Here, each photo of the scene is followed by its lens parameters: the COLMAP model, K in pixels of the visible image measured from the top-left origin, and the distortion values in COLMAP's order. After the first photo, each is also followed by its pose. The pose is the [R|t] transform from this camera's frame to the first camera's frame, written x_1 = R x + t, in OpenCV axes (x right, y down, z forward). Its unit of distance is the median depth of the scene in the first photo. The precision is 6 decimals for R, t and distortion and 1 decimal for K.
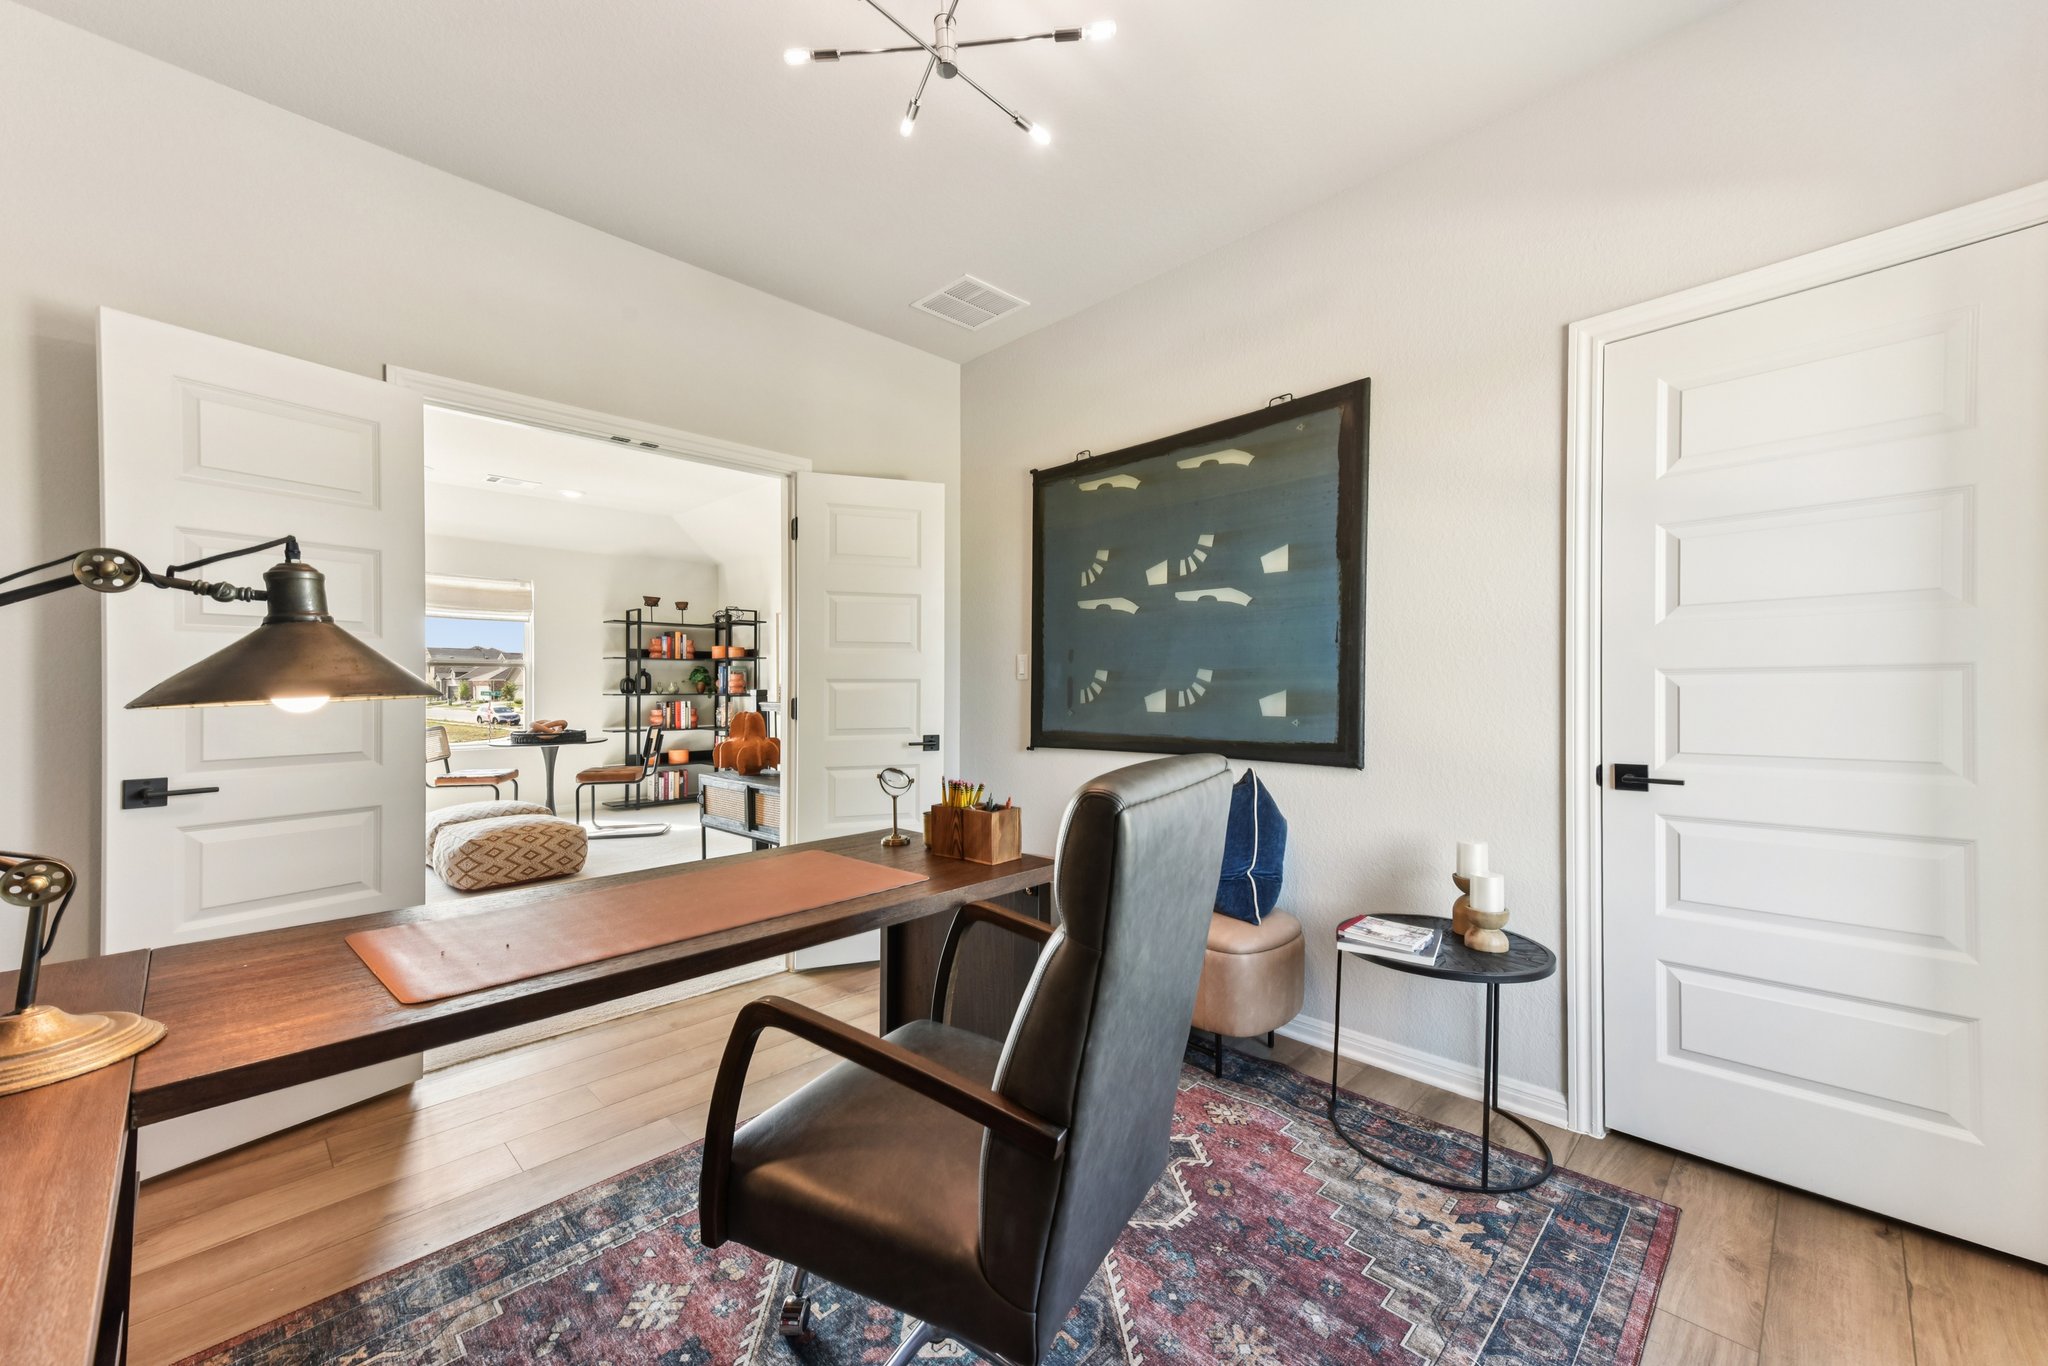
lens RADIAL K [[799.7, 0, 1027.0], [0, 799.7, 682.5], [0, 0, 1]] dist [0.032306, -0.002370]
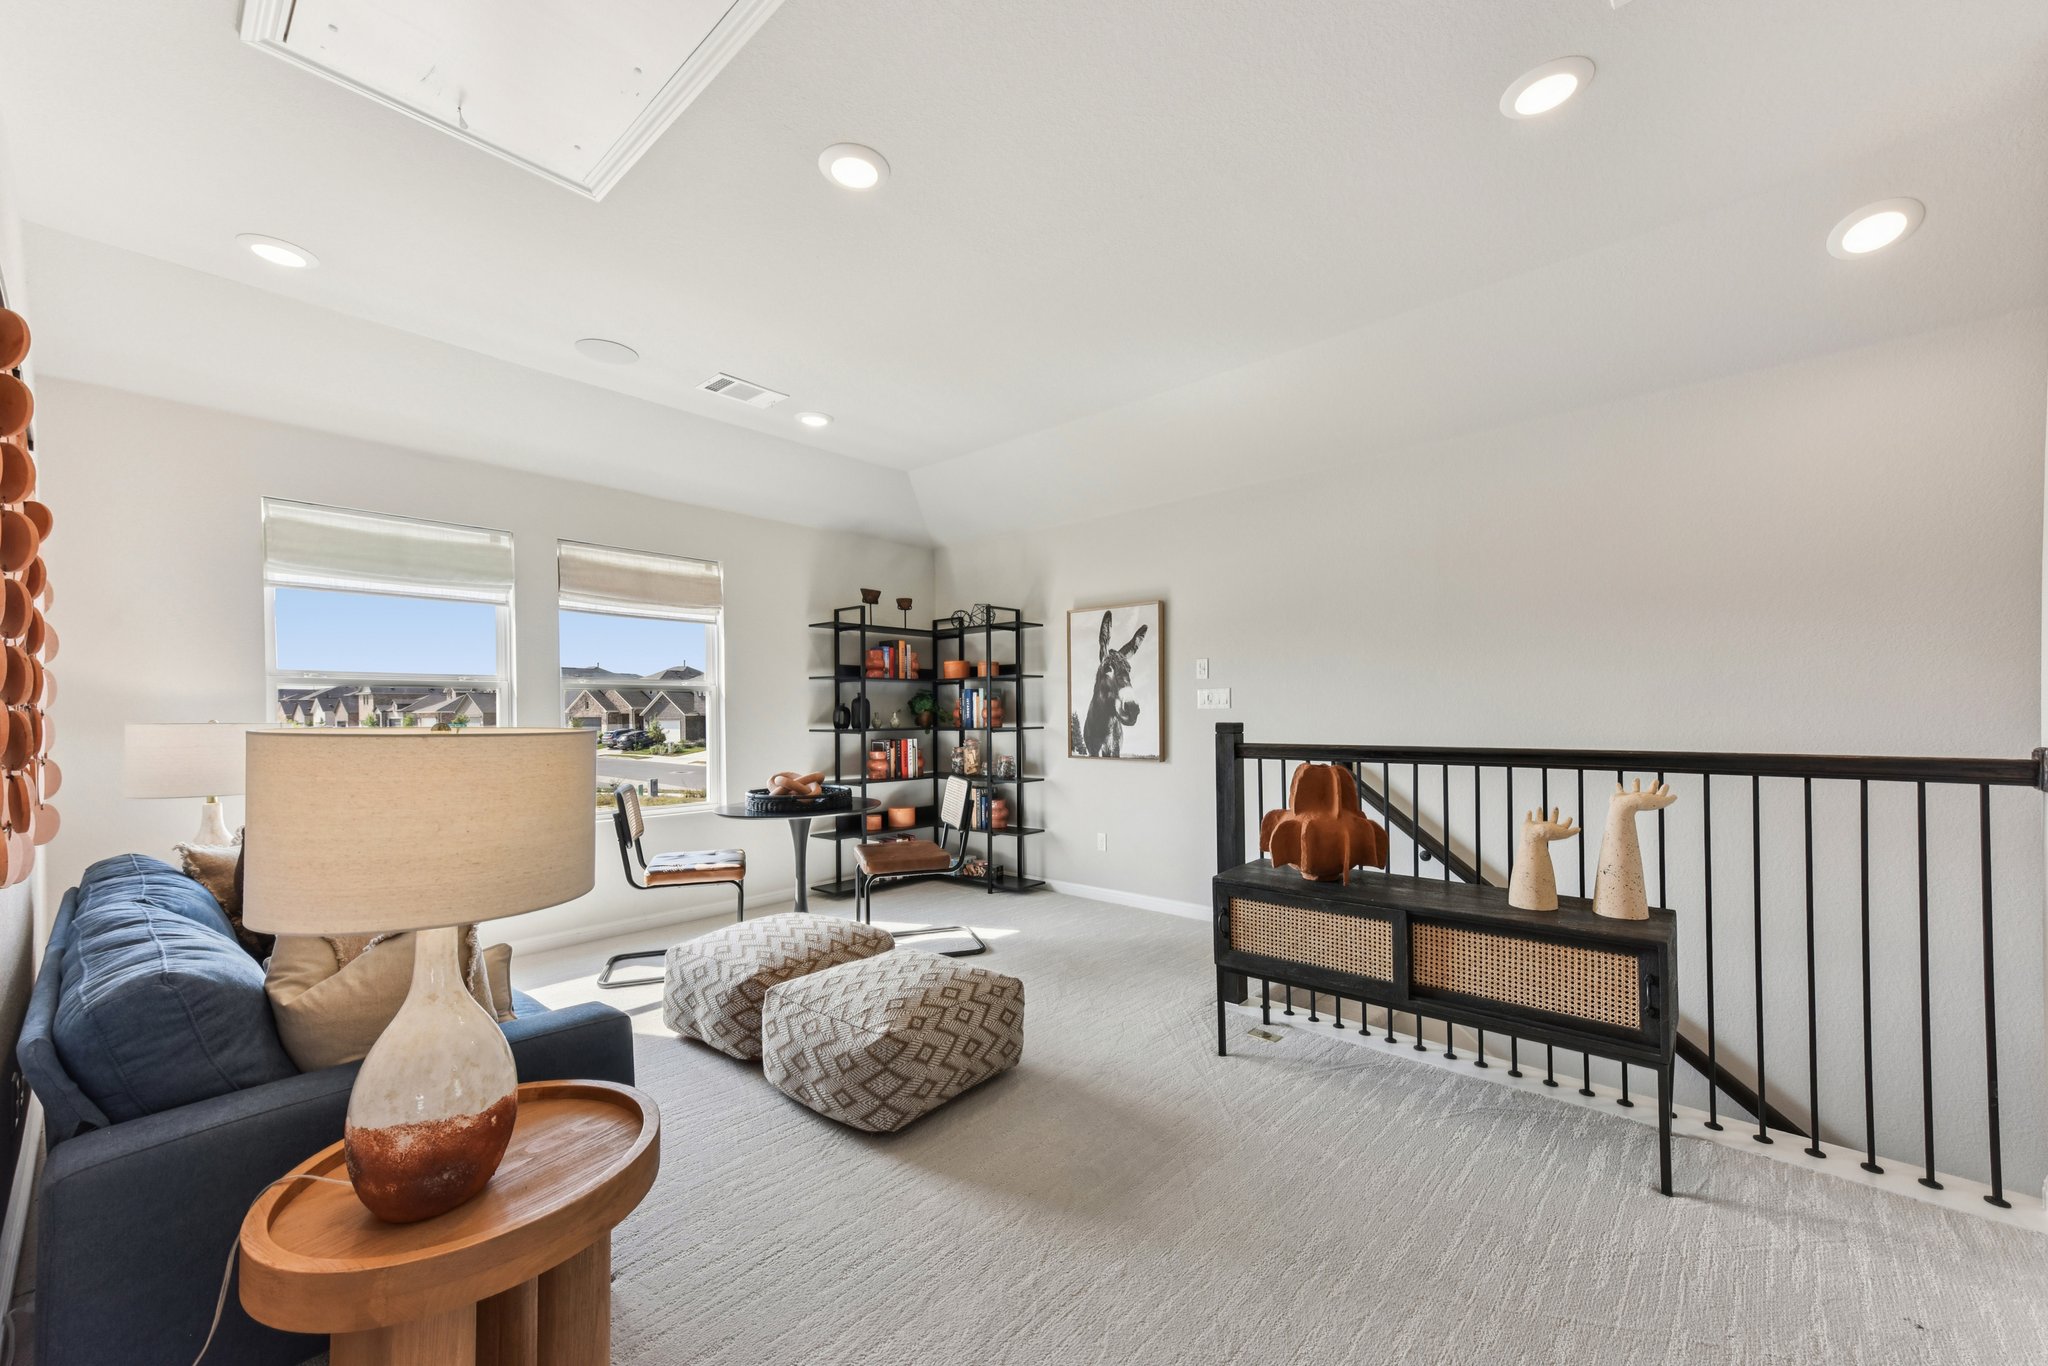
lens RADIAL K [[799.7, 0, 1032.8], [0, 799.7, 720.9], [0, 0, 1]] dist [0.032306, -0.002370]
pose [[0.998328, -0.010070, 0.056918, -0.364865], [0.009272, 0.999855, 0.014266, -0.001585], [-0.057053, -0.013715, 0.998277, 0.297032]]
